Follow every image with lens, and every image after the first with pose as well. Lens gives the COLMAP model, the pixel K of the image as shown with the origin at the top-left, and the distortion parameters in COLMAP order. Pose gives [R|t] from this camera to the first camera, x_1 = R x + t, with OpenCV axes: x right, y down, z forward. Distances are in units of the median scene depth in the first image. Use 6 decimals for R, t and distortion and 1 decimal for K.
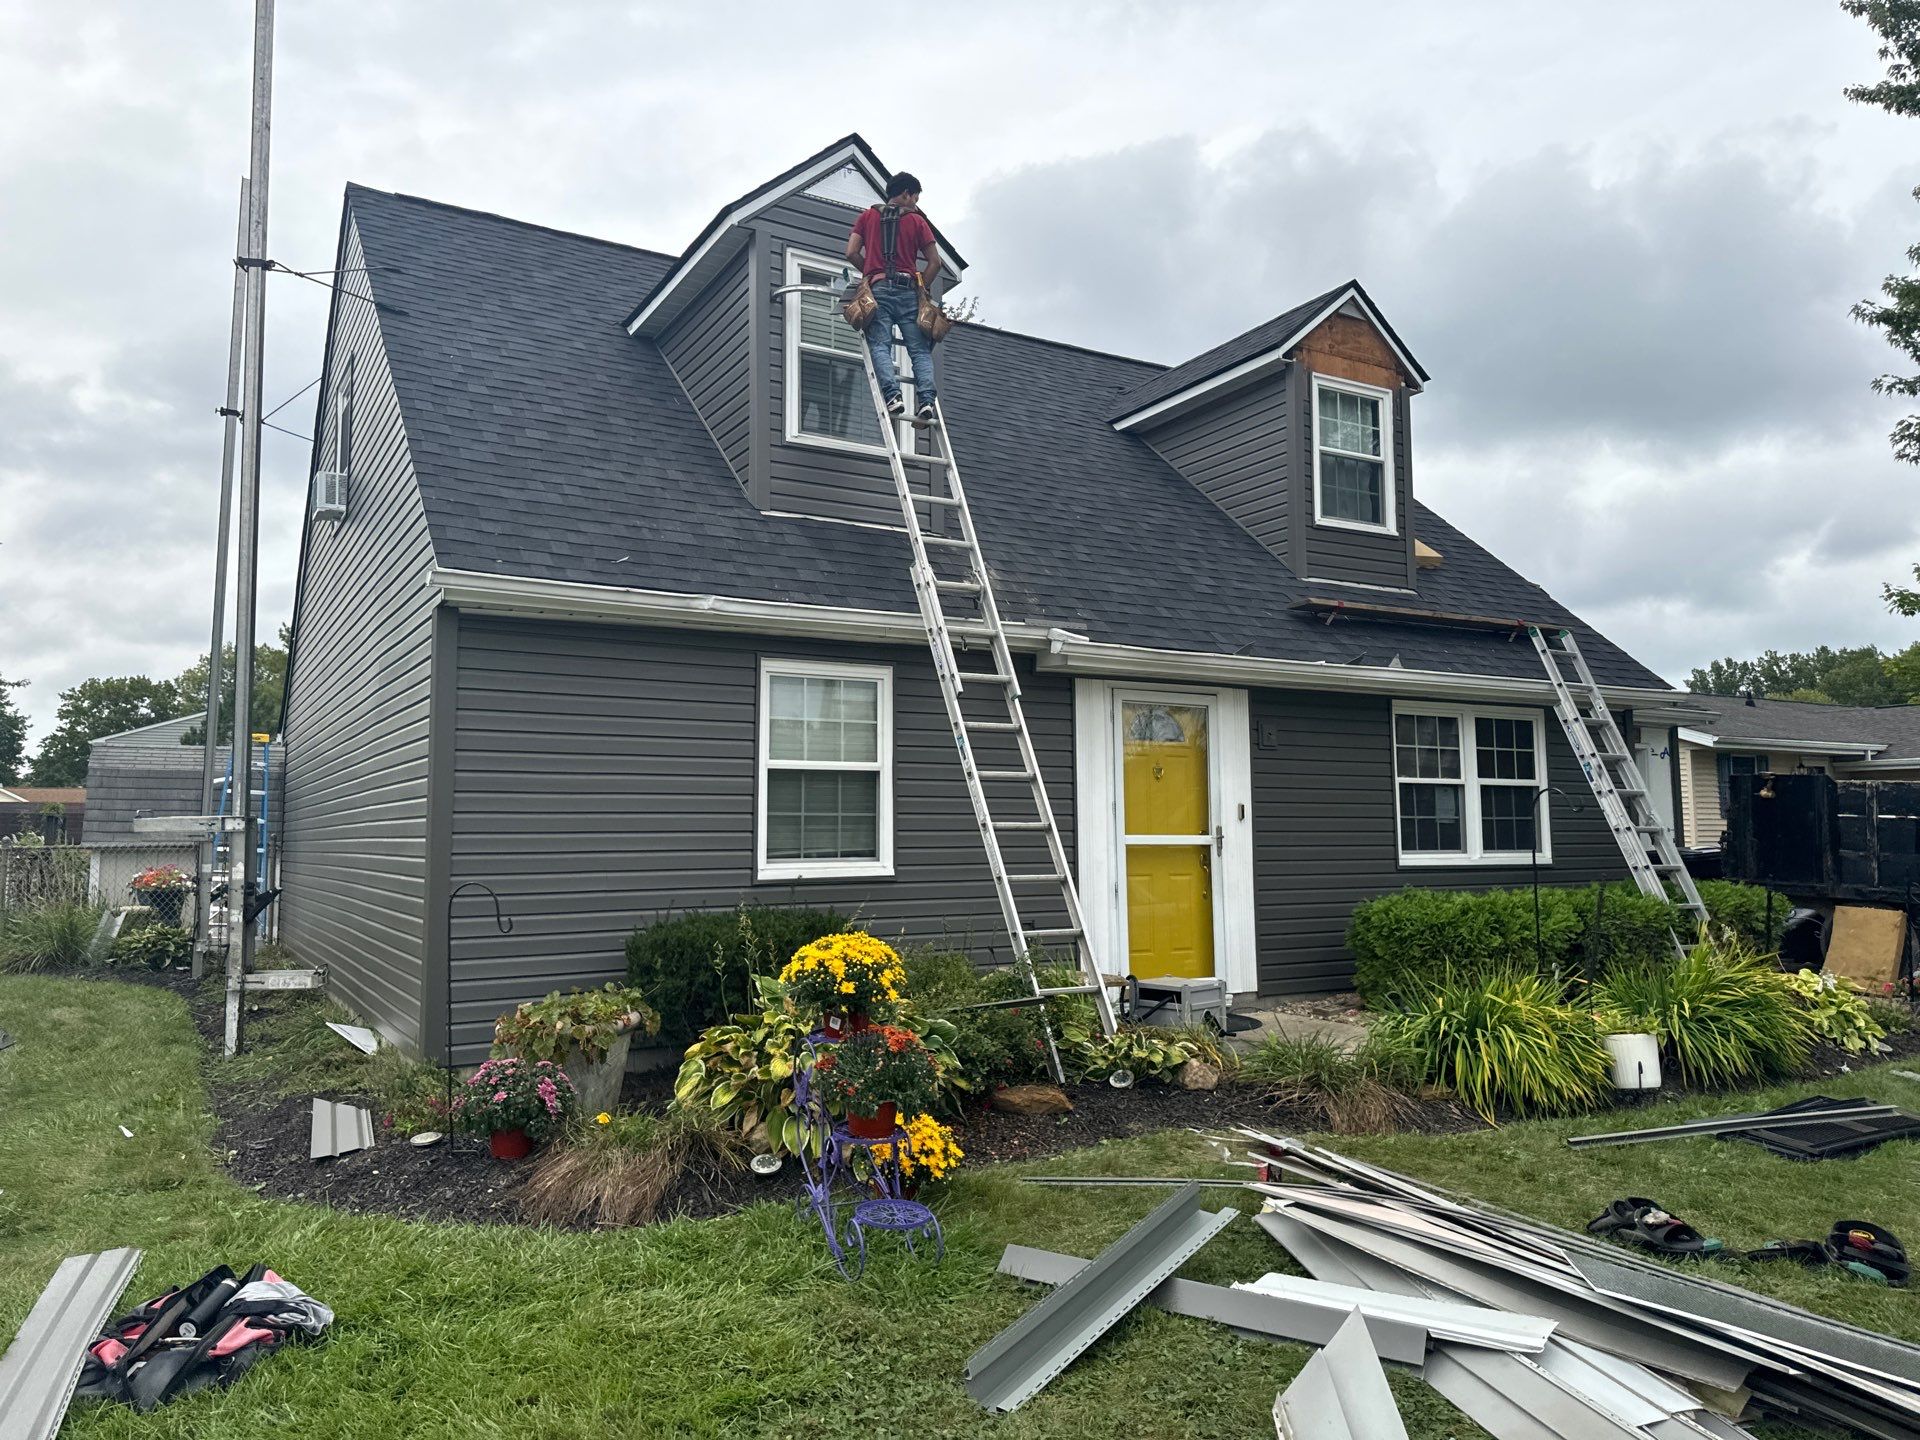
lens RADIAL K [[1363.8, 0, 972.5], [0, 1363.8, 713.4], [0, 0, 1]] dist [0.067637, -0.000779]
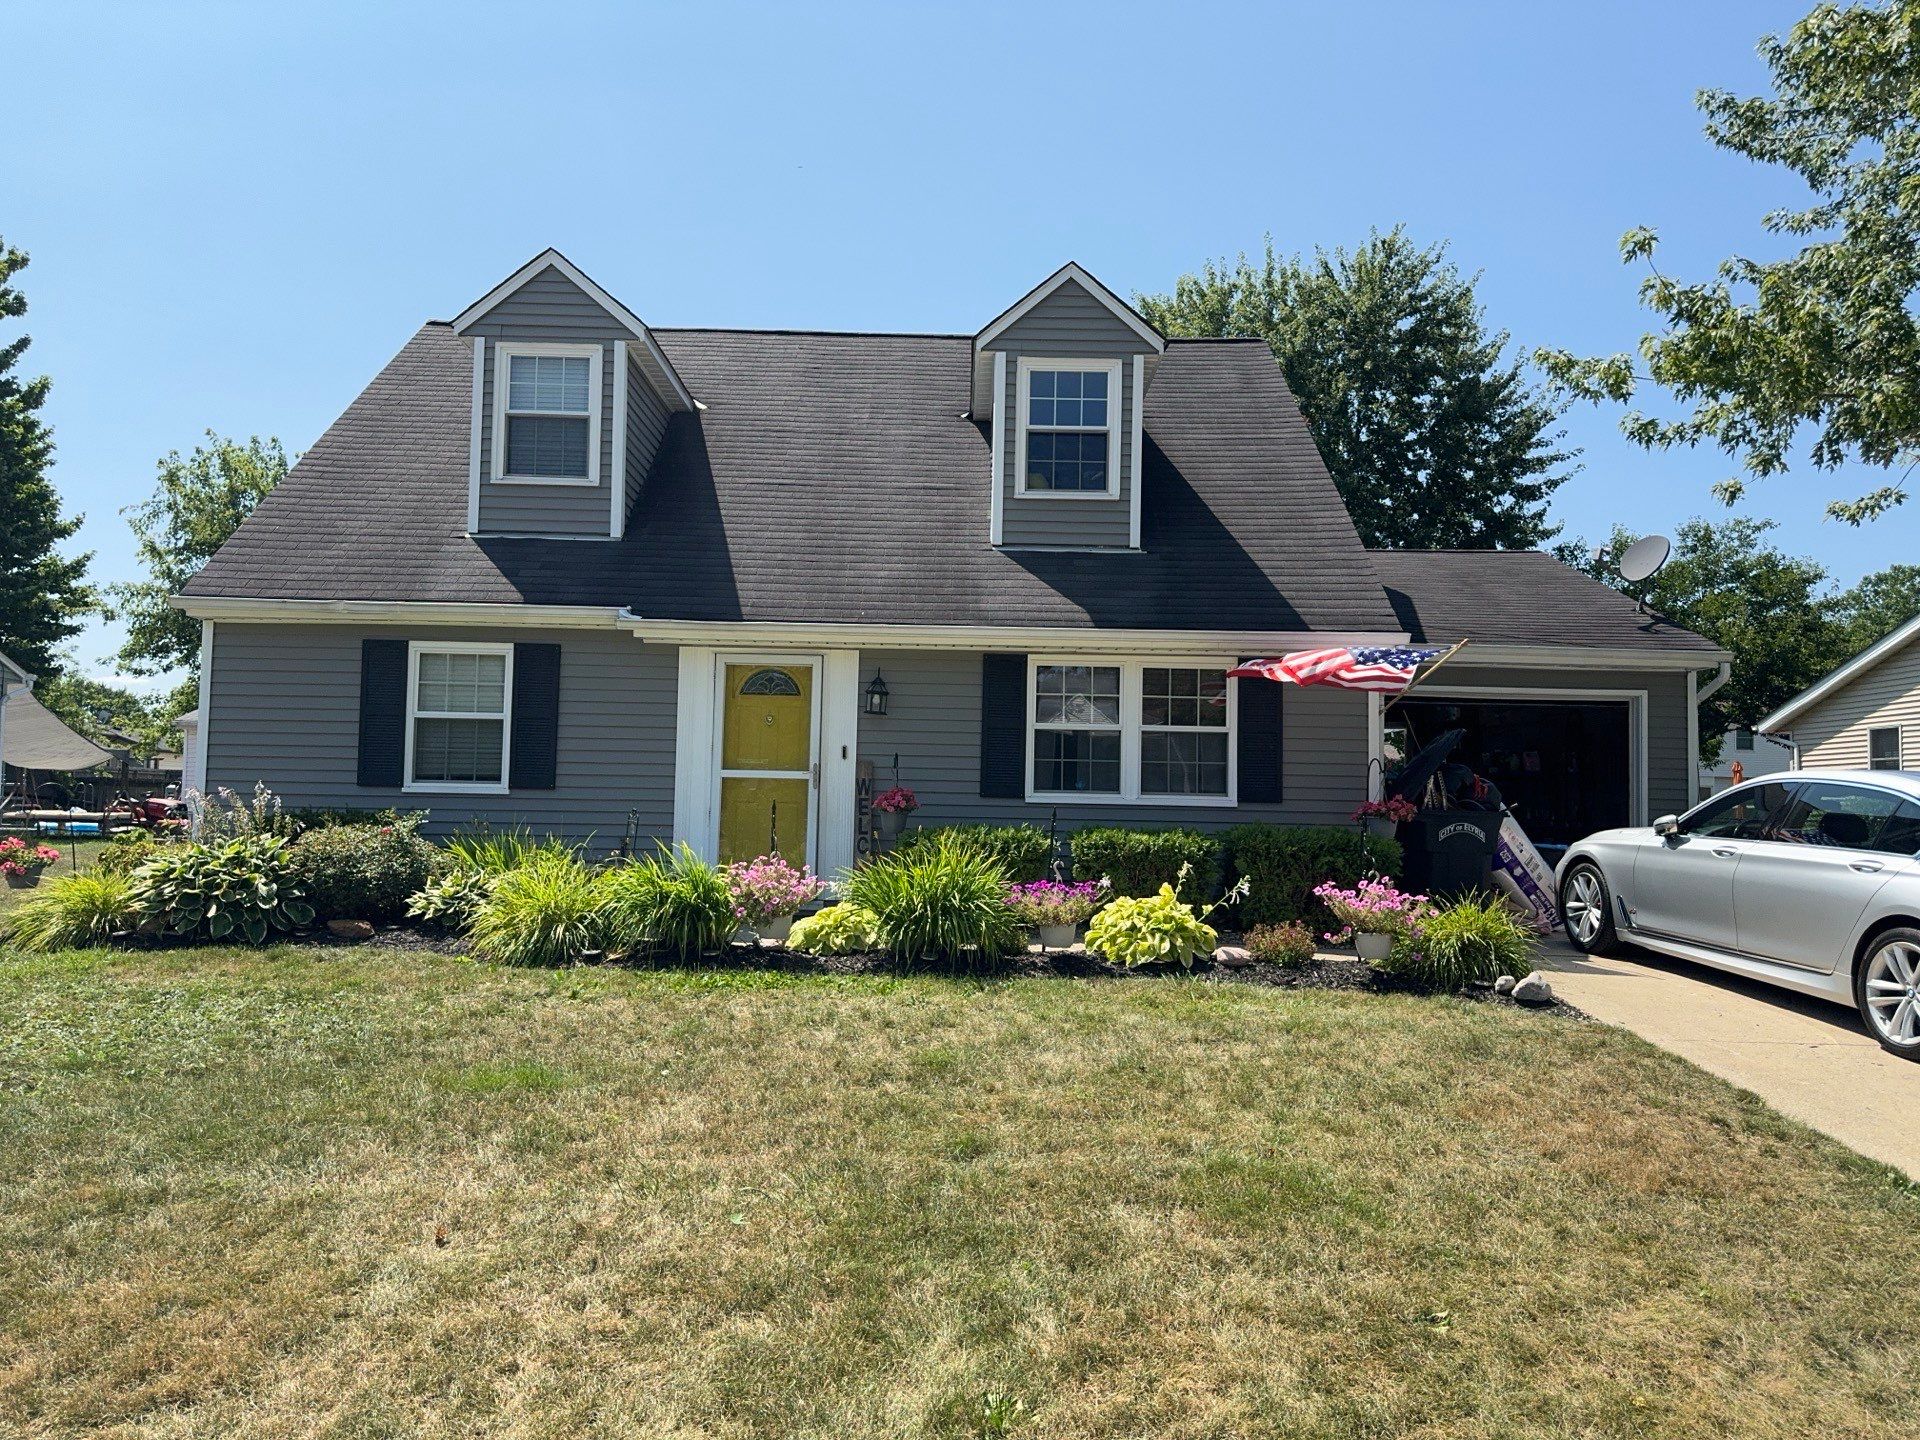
lens RADIAL K [[1352.2, 0, 960.0], [0, 1352.2, 720.0], [0, 0, 1]] dist [0.101946, -0.046260]
pose [[0.869057, -0.017137, -0.494415, 0.821437], [0.024586, 0.999661, 0.008566, 0.033948], [0.494101, -0.019600, 0.869184, 0.019390]]
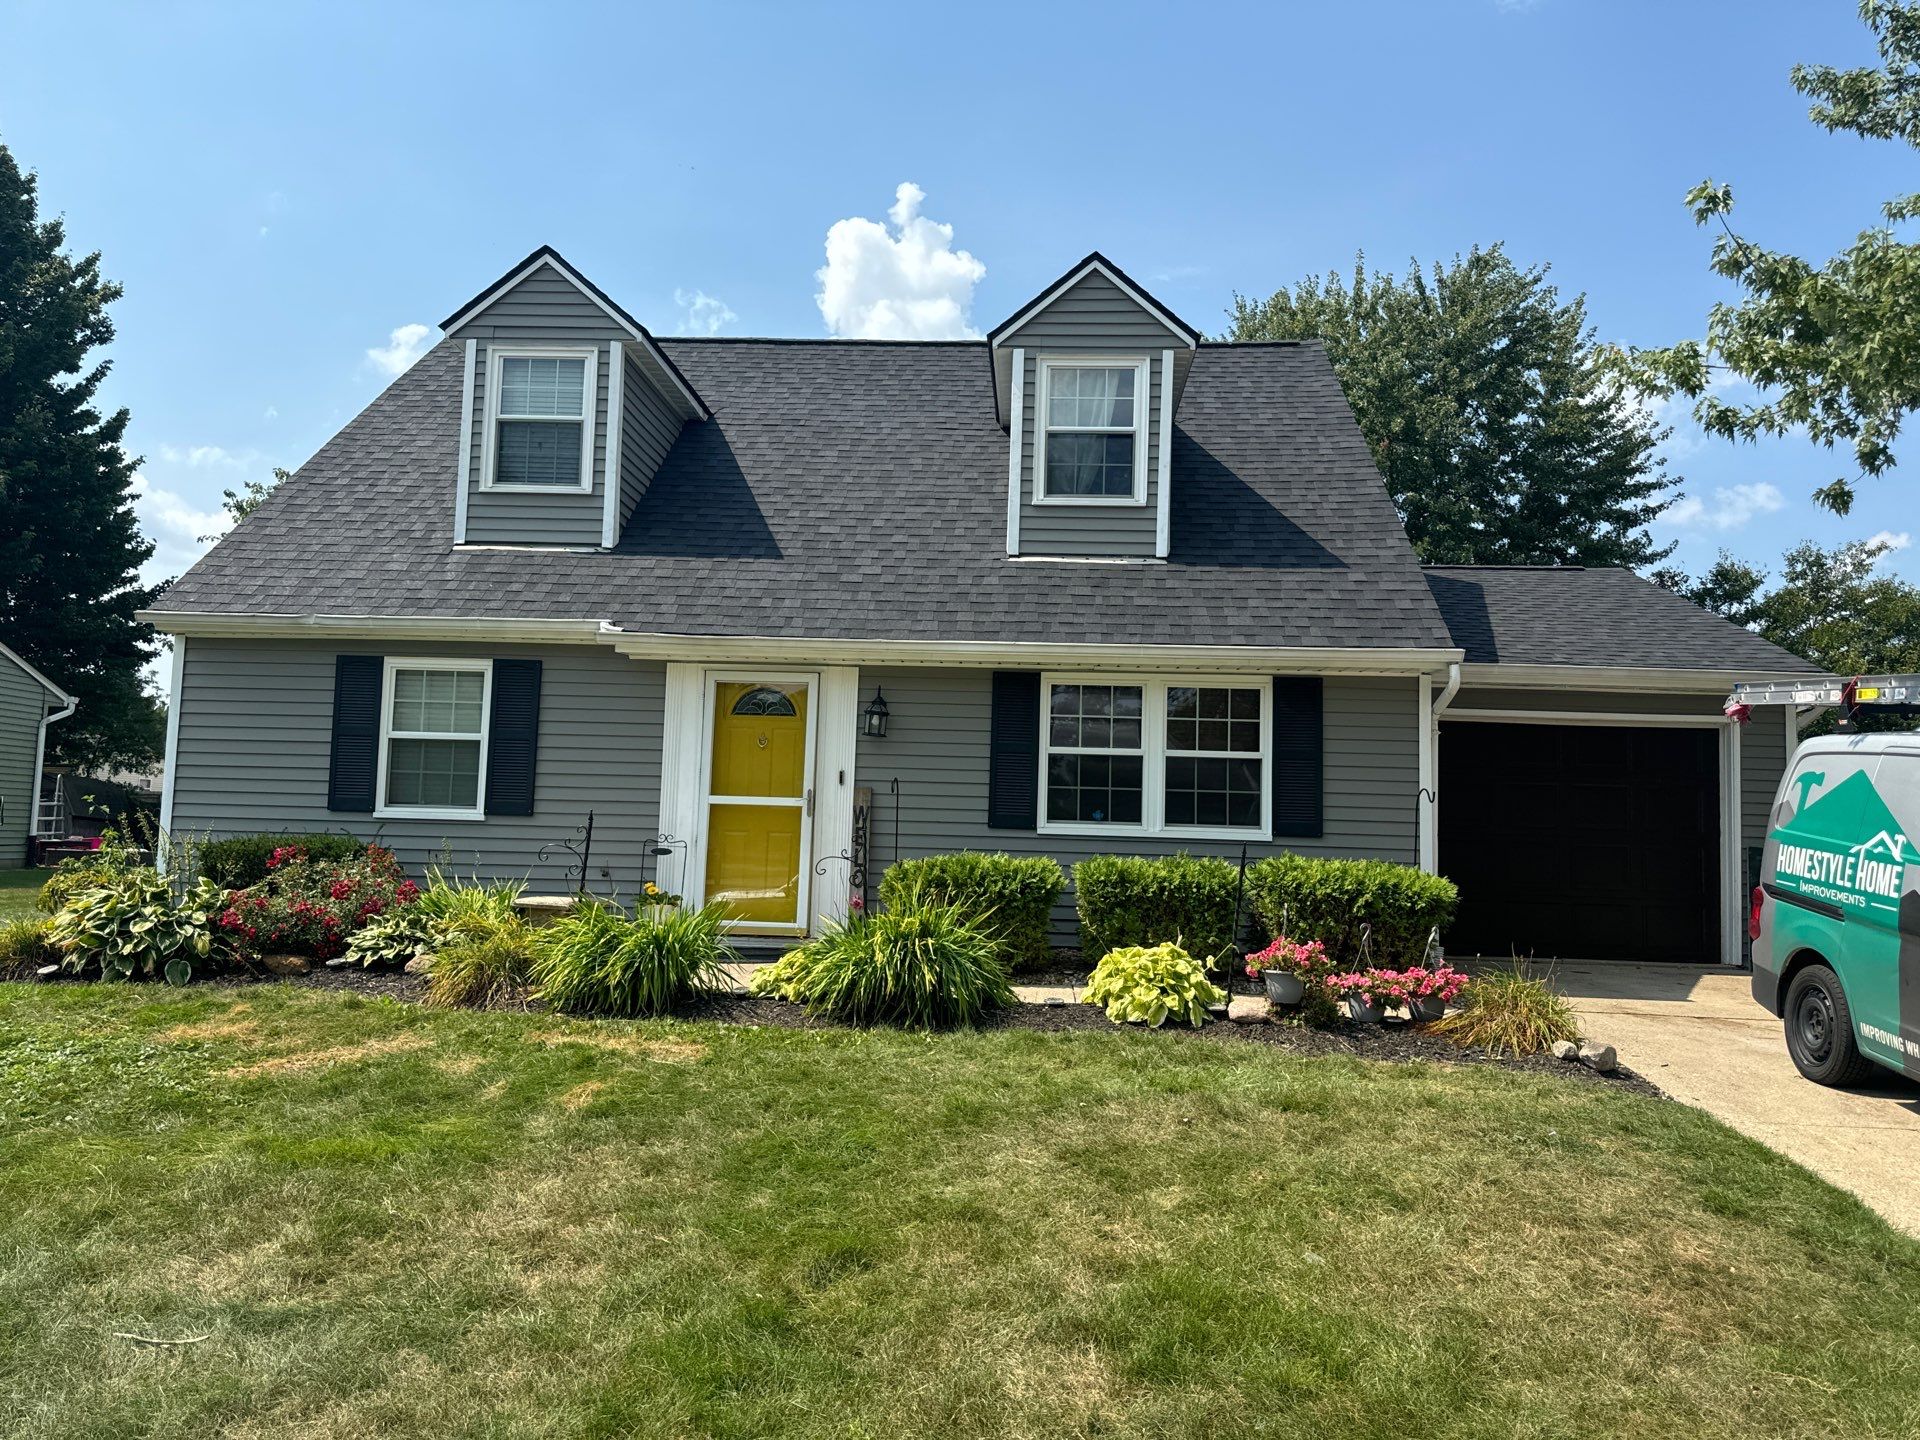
lens RADIAL K [[1375.1, 0, 960.0], [0, 1375.1, 720.0], [0, 0, 1]] dist [0.066328, -0.004088]
pose [[0.840927, -0.023731, -0.540628, 0.829458], [0.019250, 0.999718, -0.013940, 0.040283], [0.540806, 0.001316, 0.841146, 0.109719]]
